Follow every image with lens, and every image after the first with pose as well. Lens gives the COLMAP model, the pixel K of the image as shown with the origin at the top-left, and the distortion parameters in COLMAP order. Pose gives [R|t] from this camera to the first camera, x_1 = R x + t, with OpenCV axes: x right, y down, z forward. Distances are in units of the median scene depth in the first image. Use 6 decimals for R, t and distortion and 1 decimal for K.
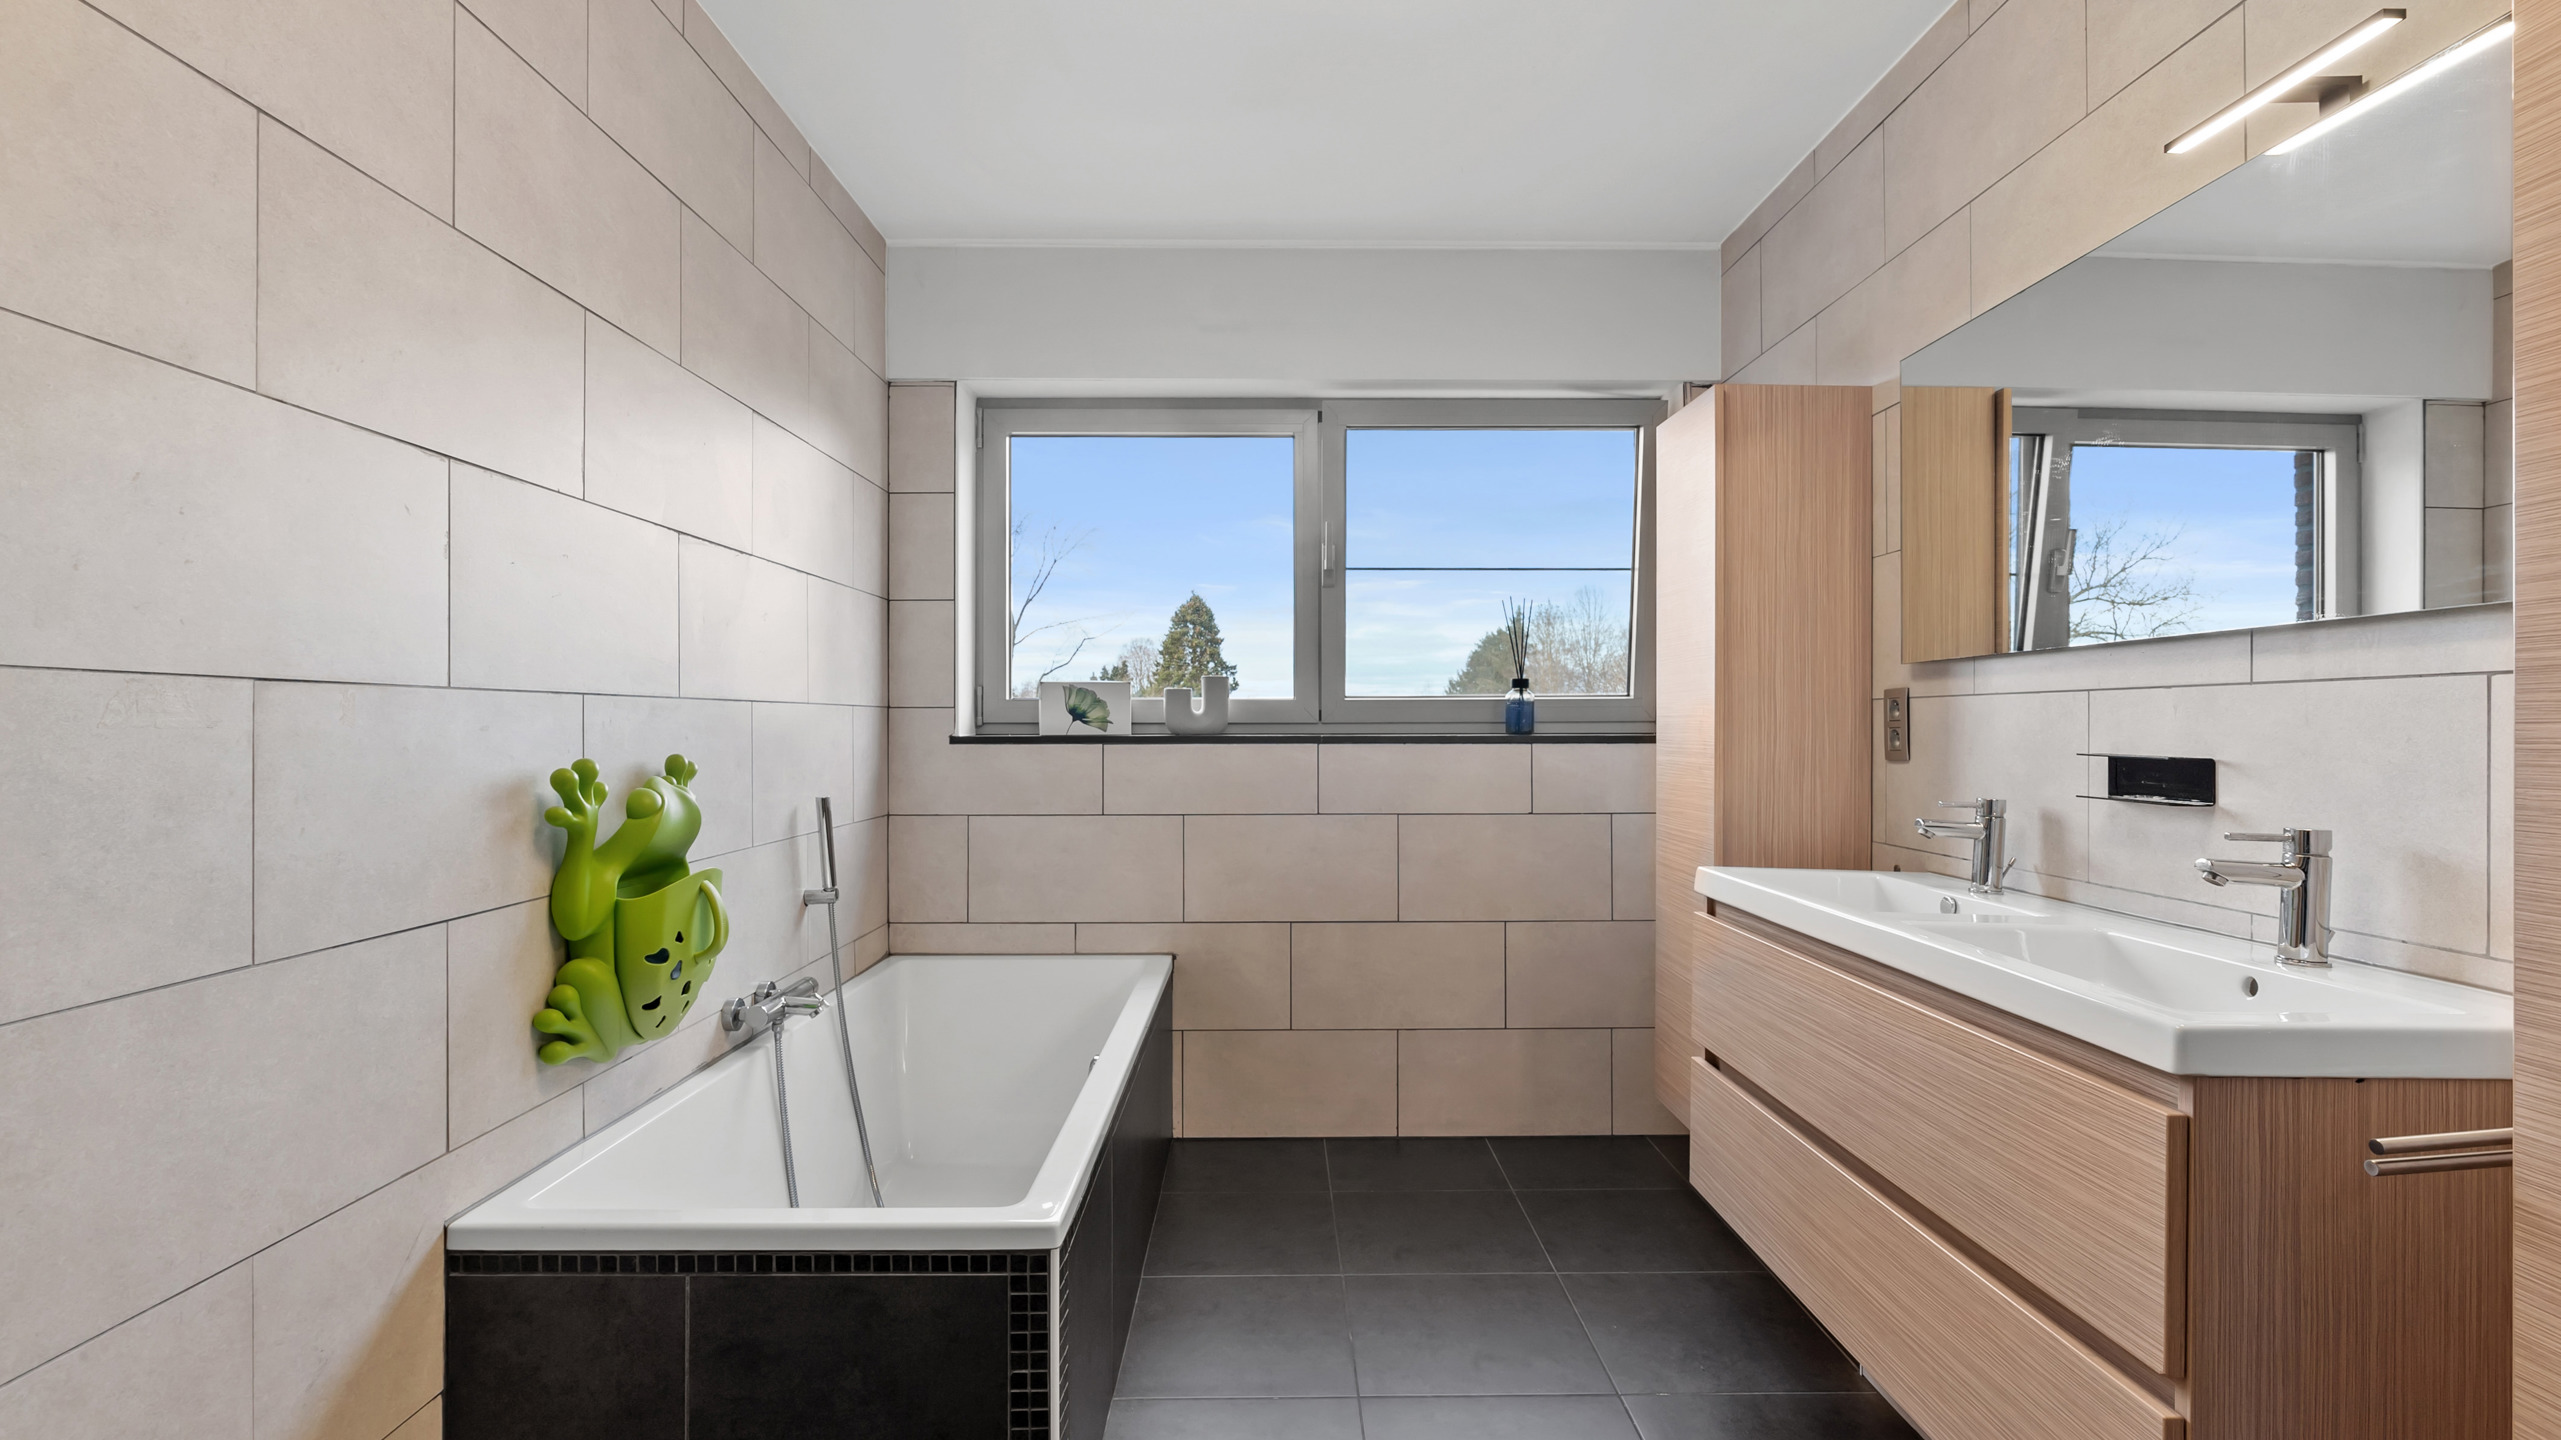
lens RADIAL K [[1183.2, 0, 1279.0], [0, 1183.2, 709.9], [0, 0, 1]] dist [-0.007479, 0.000705]
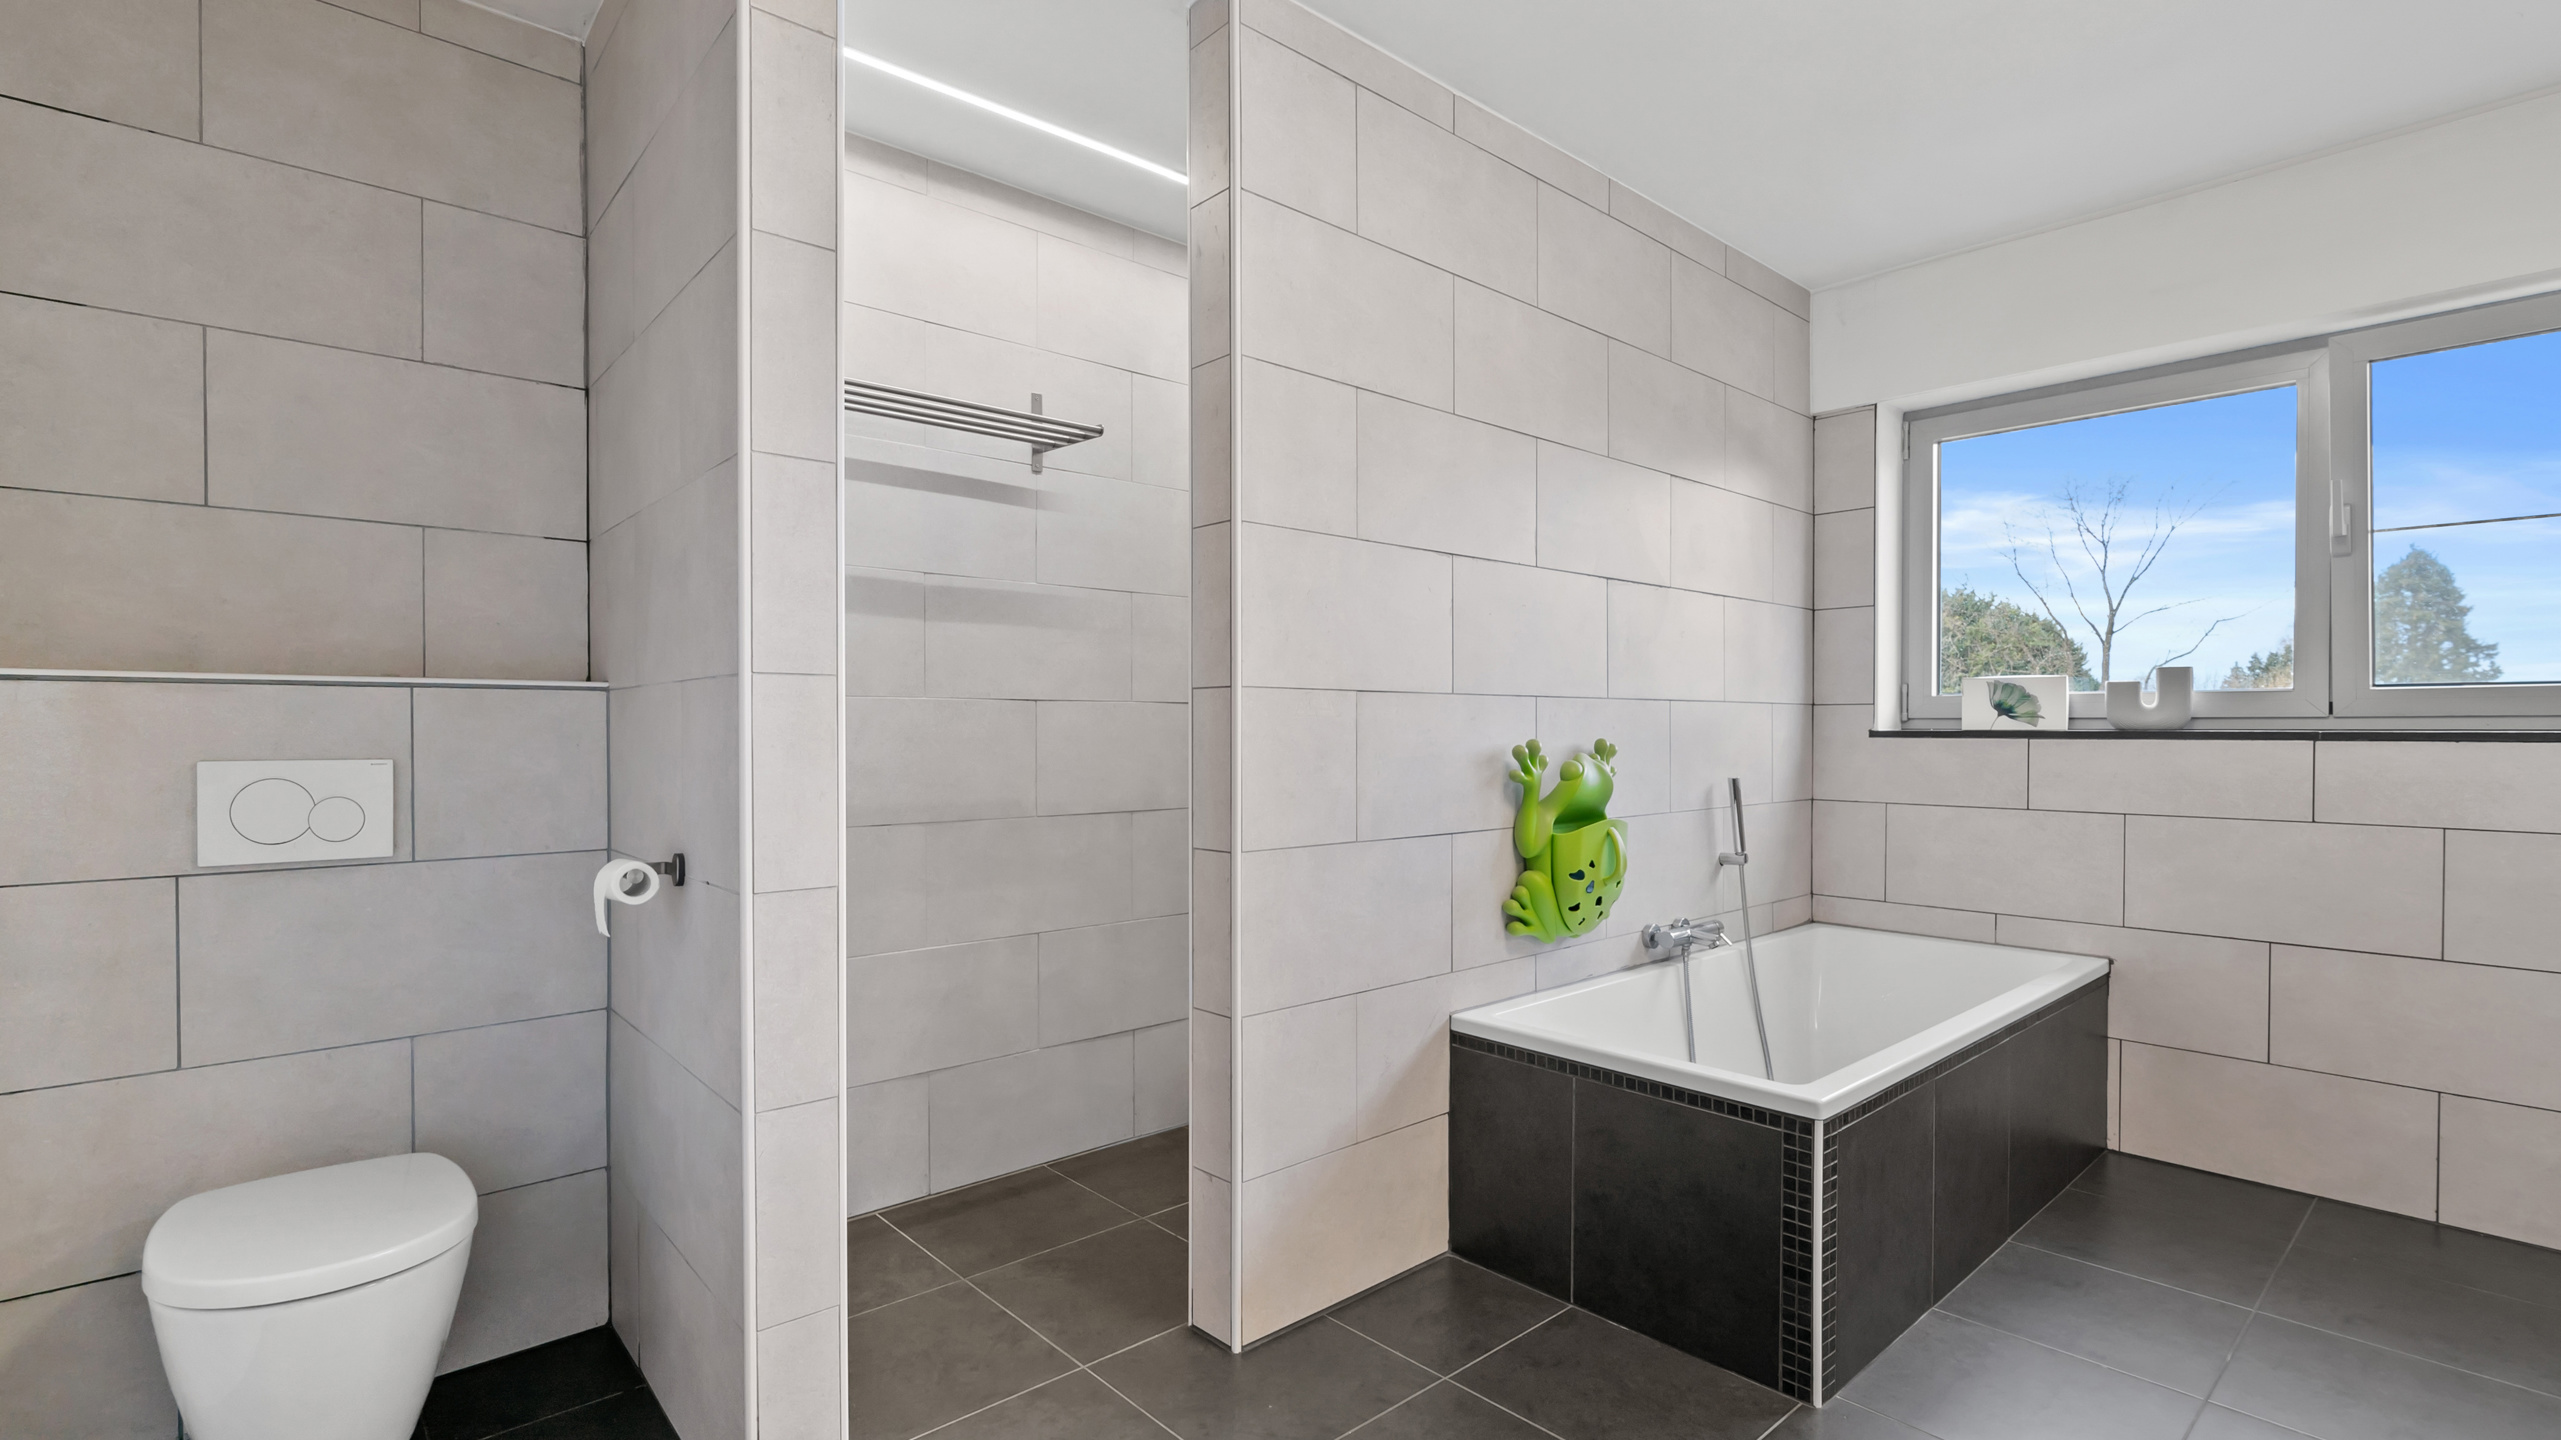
lens RADIAL K [[1183.2, 0, 1279.9], [0, 1183.2, 726.4], [0, 0, 1]] dist [-0.007479, 0.000705]
pose [[0.662469, 0.001118, -0.749088, 0.222824], [0.007548, 0.999938, 0.008168, 0.006765], [0.749051, -0.011065, 0.662420, -0.166424]]
